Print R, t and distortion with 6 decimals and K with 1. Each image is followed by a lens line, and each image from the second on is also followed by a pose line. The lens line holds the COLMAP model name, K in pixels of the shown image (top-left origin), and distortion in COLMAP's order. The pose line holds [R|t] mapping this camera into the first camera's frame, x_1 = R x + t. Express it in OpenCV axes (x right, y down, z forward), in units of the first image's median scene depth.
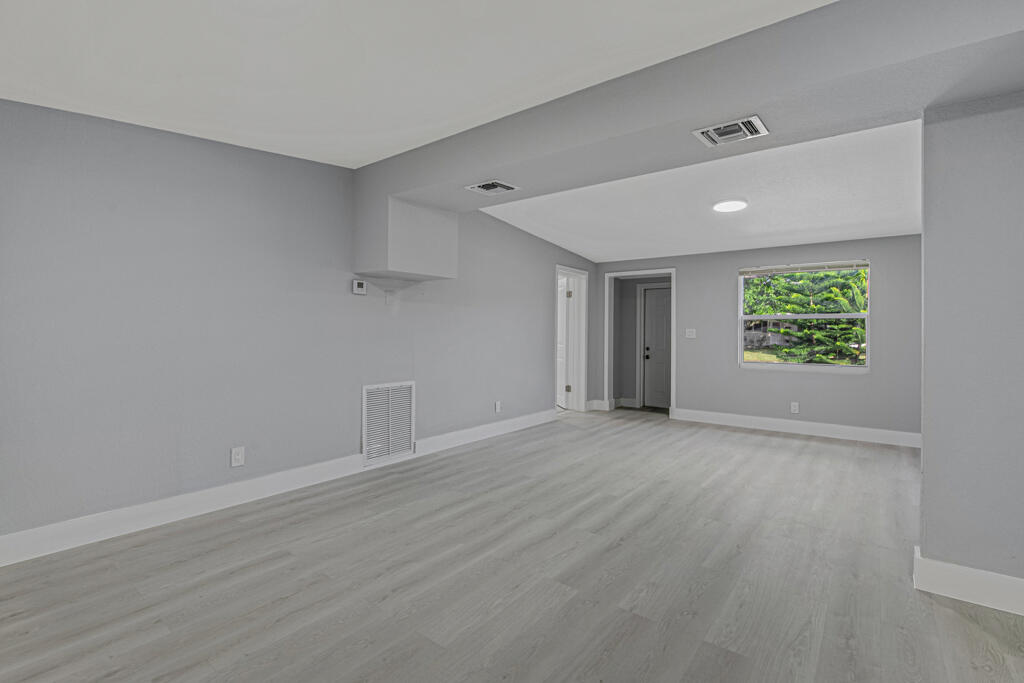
lens RADIAL K [[456.3, 0, 512.0], [0, 456.3, 341.5], [0, 0, 1]] dist [-0.000987, -0.000218]
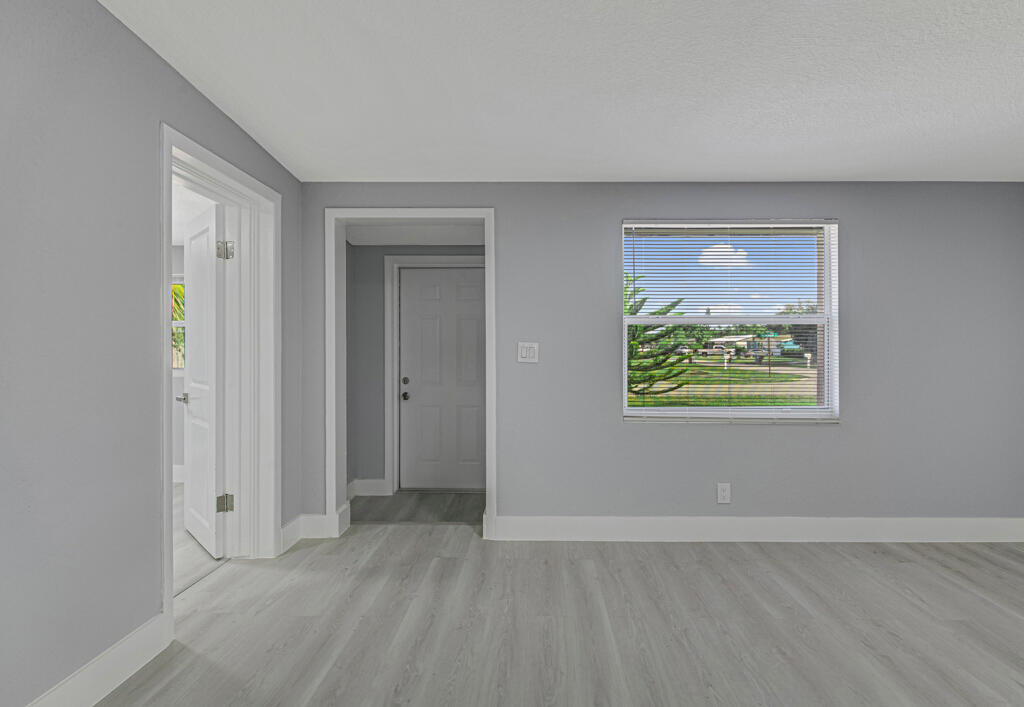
lens RADIAL K [[439.6, 0, 512.0], [0, 439.6, 353.5], [0, 0, 1]] dist [0.000066, -0.000007]
pose [[0.793775, -0.011991, 0.608093, 0.093378], [0.016745, 0.999858, -0.002141, -0.014165], [-0.607981, 0.011882, 0.793863, 0.574573]]
